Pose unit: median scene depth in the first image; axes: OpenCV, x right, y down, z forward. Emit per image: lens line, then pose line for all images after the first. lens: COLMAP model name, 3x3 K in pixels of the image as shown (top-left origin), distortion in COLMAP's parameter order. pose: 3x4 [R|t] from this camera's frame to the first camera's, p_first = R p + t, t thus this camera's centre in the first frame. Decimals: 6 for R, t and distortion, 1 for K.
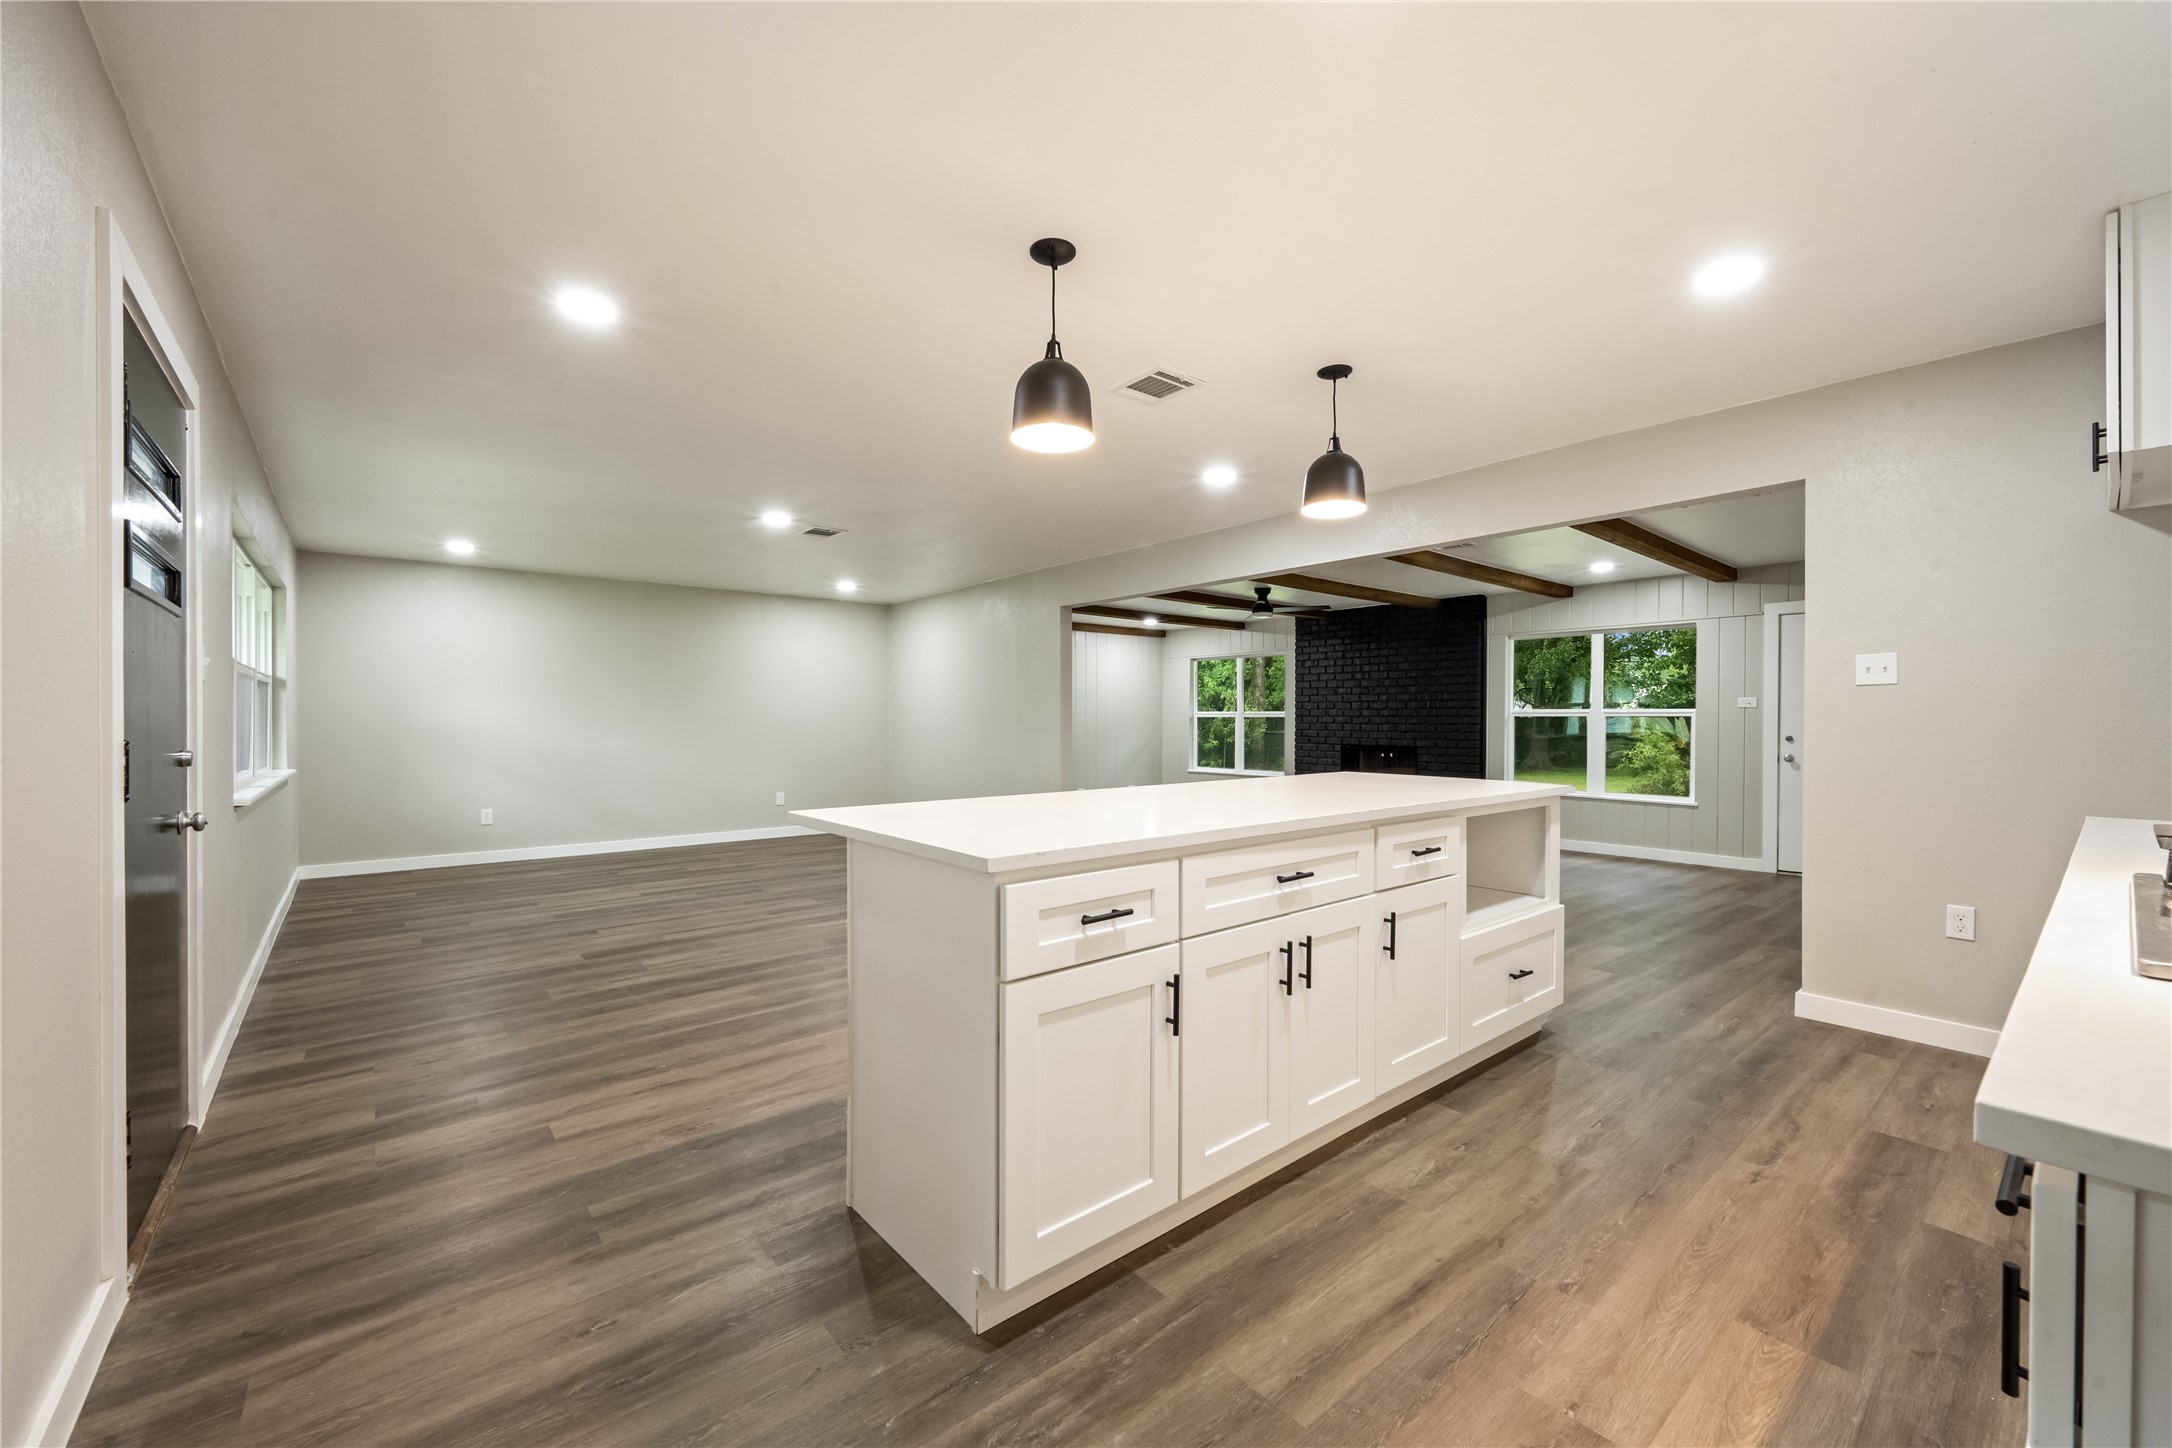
lens RADIAL K [[882.5, 0, 1077.2], [0, 882.5, 727.1], [0, 0, 1]] dist [-0.004144, -0.000112]
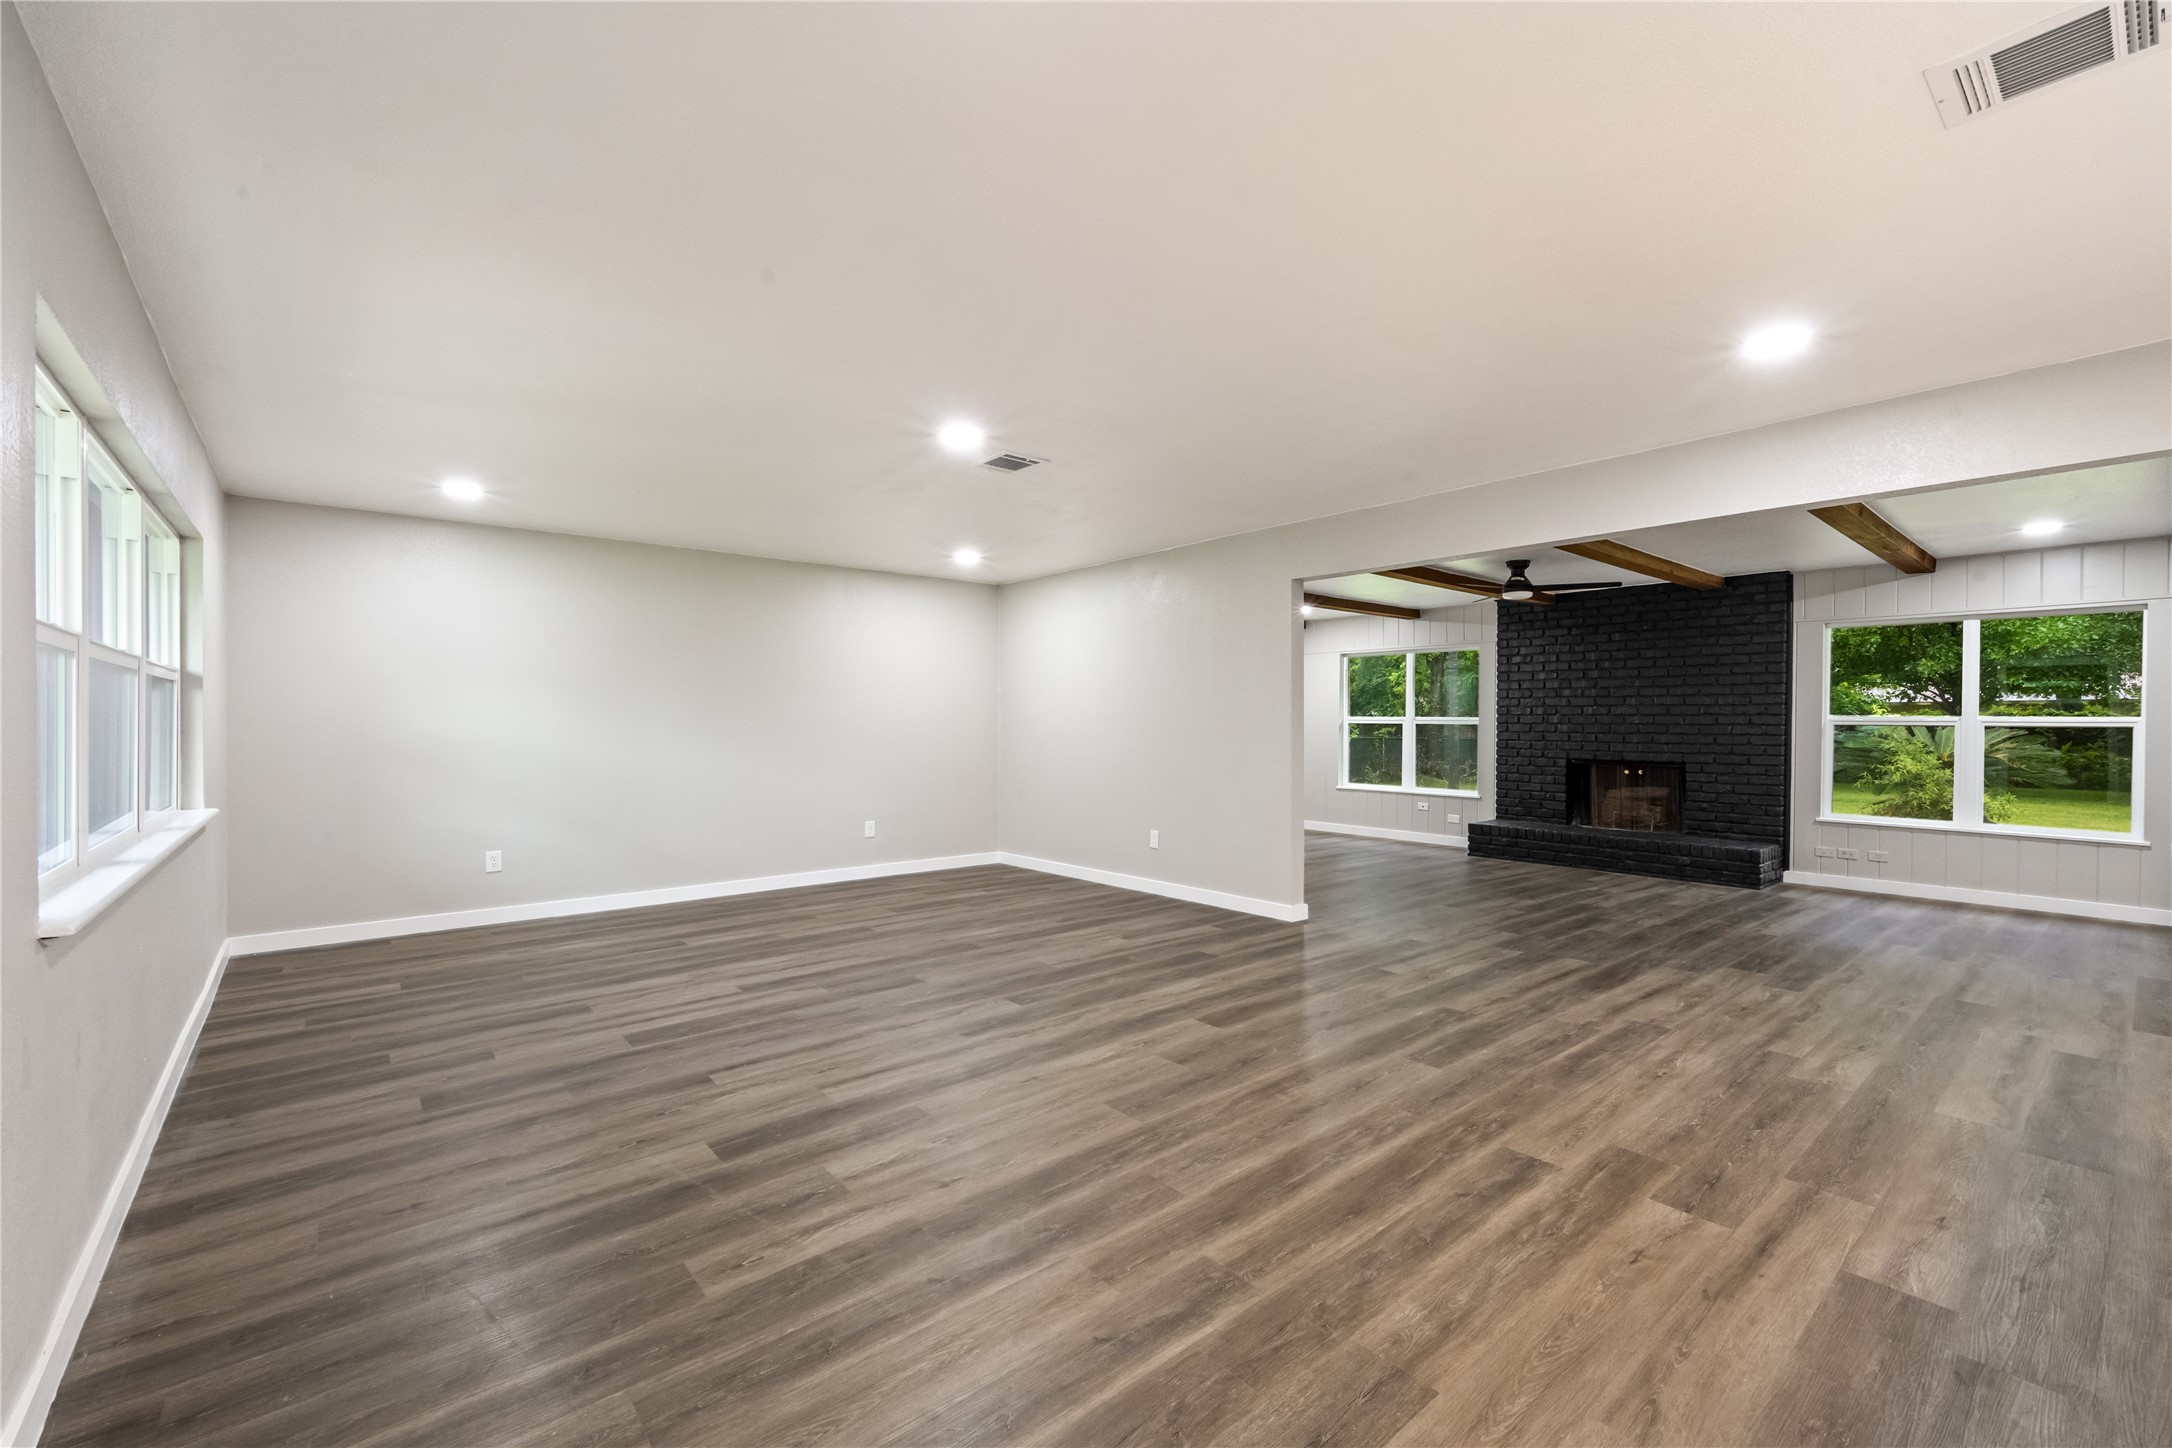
lens RADIAL K [[869.2, 0, 1083.0], [0, 869.2, 727.4], [0, 0, 1]] dist [-0.001178, -0.000100]
pose [[0.999259, -0.000990, 0.038479, -0.188068], [0.000998, 0.999999, -0.000208, -0.010010], [-0.038479, 0.000246, 0.999259, 0.231551]]
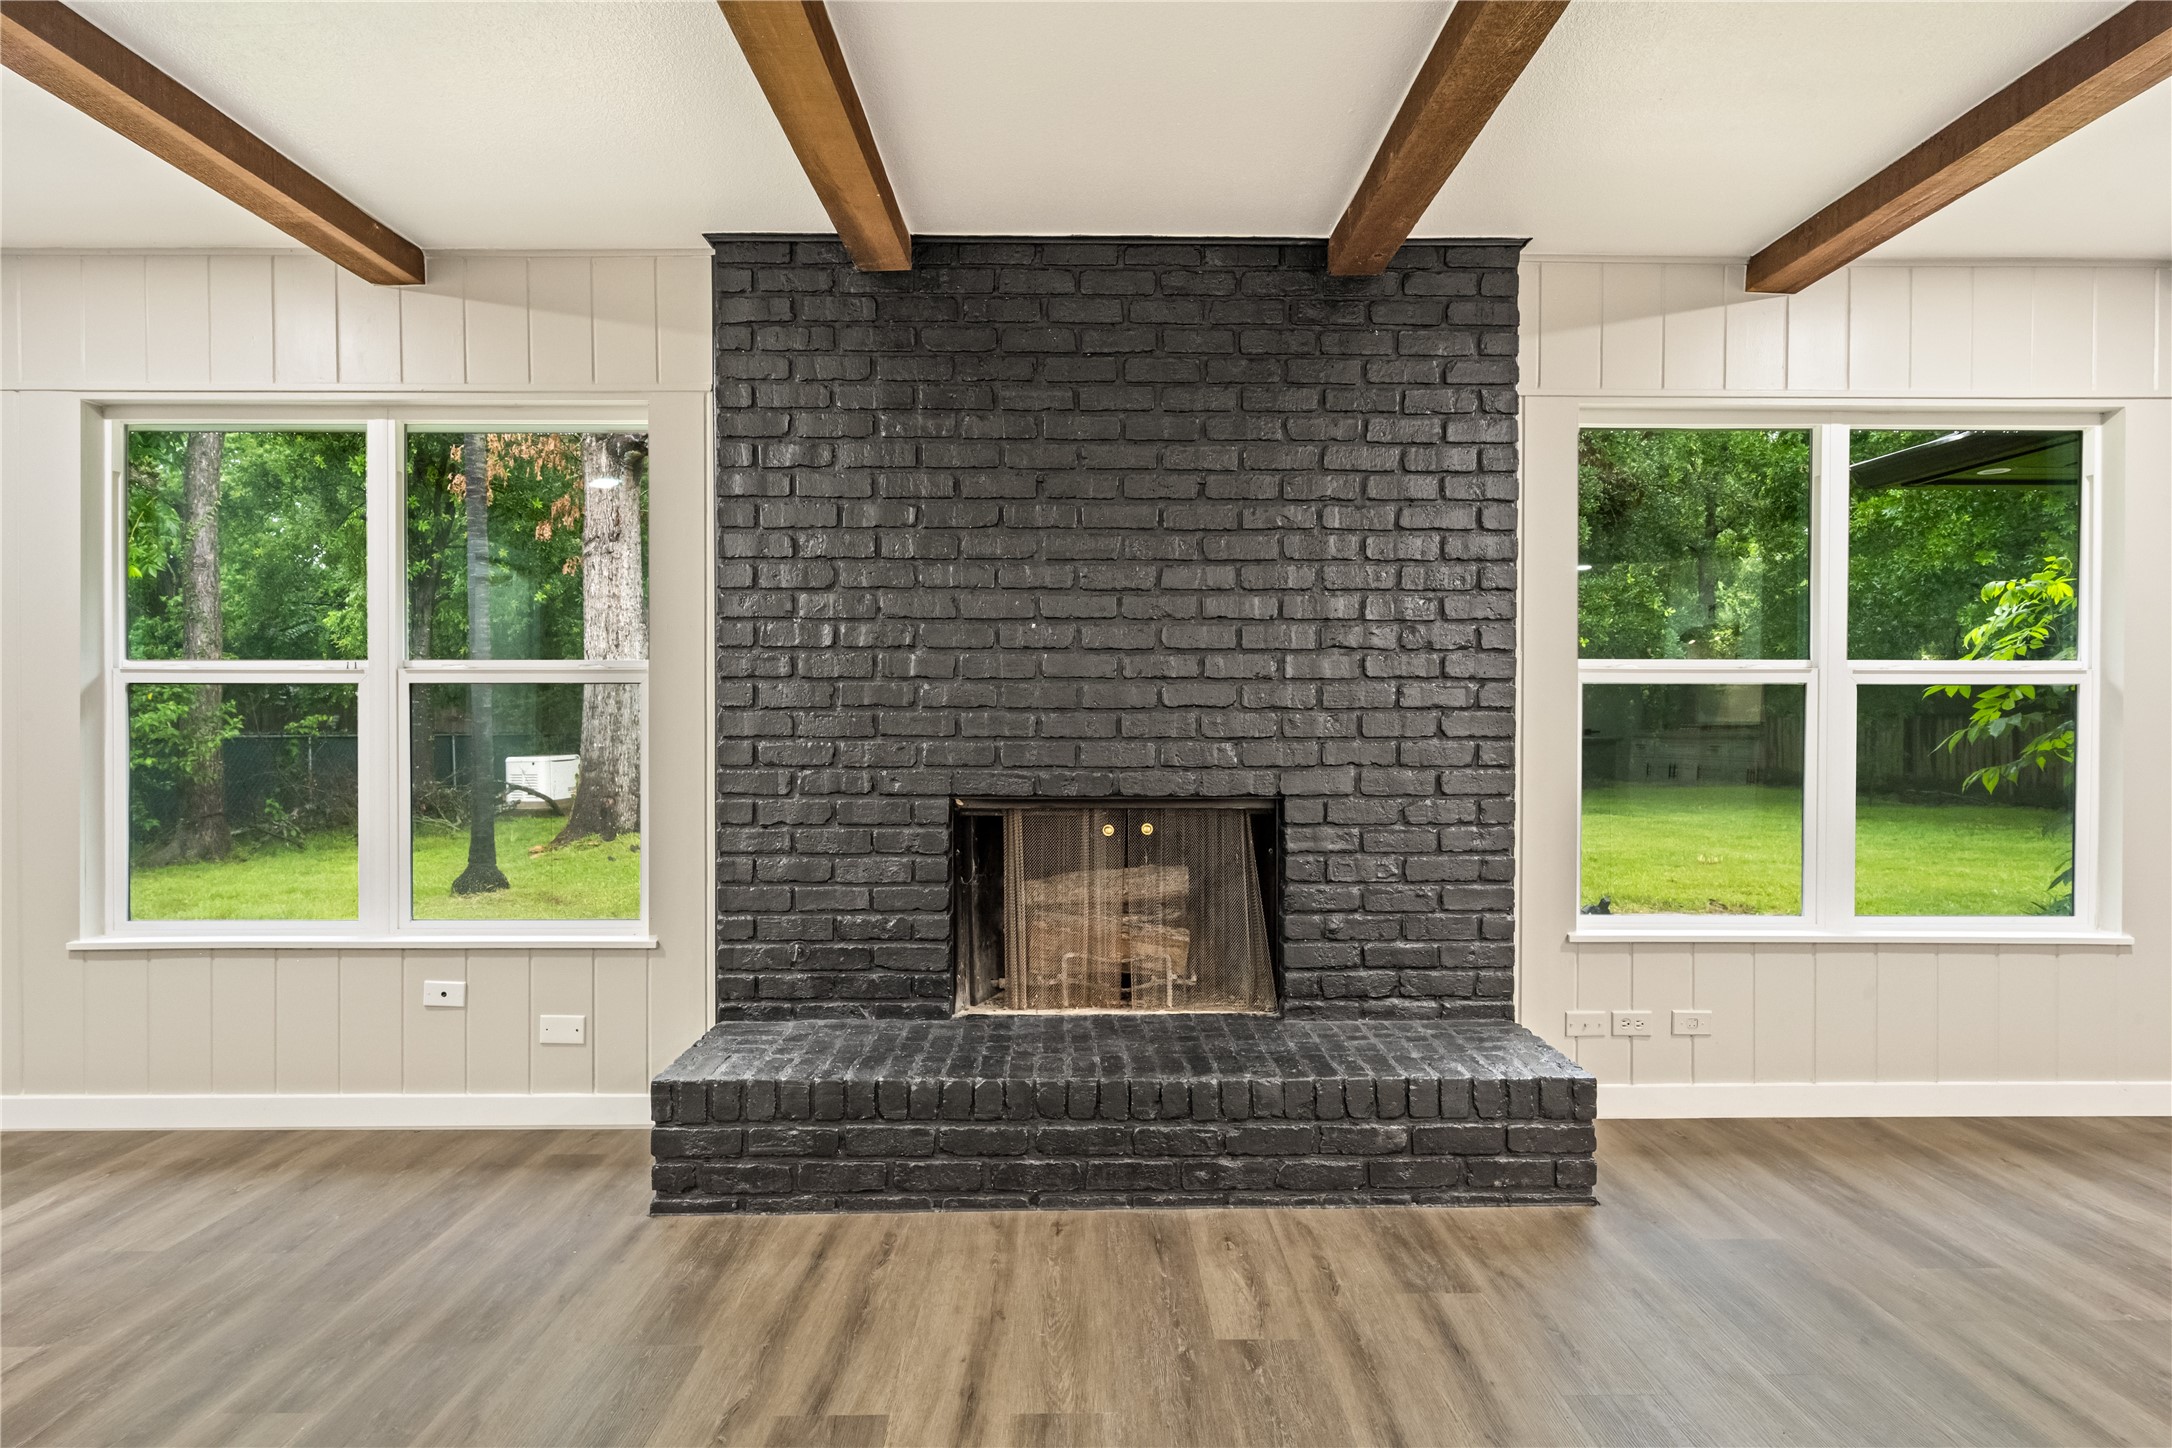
lens RADIAL K [[1242.0, 0, 1086.0], [0, 1242.0, 724.0], [0, 0, 1]] dist [-0.005307, -0.001279]
pose [[0.621209, -0.014123, 0.783518, 0.059211], [0.008442, 0.999900, 0.011330, -0.004032], [-0.783600, -0.000424, 0.621266, 0.806917]]
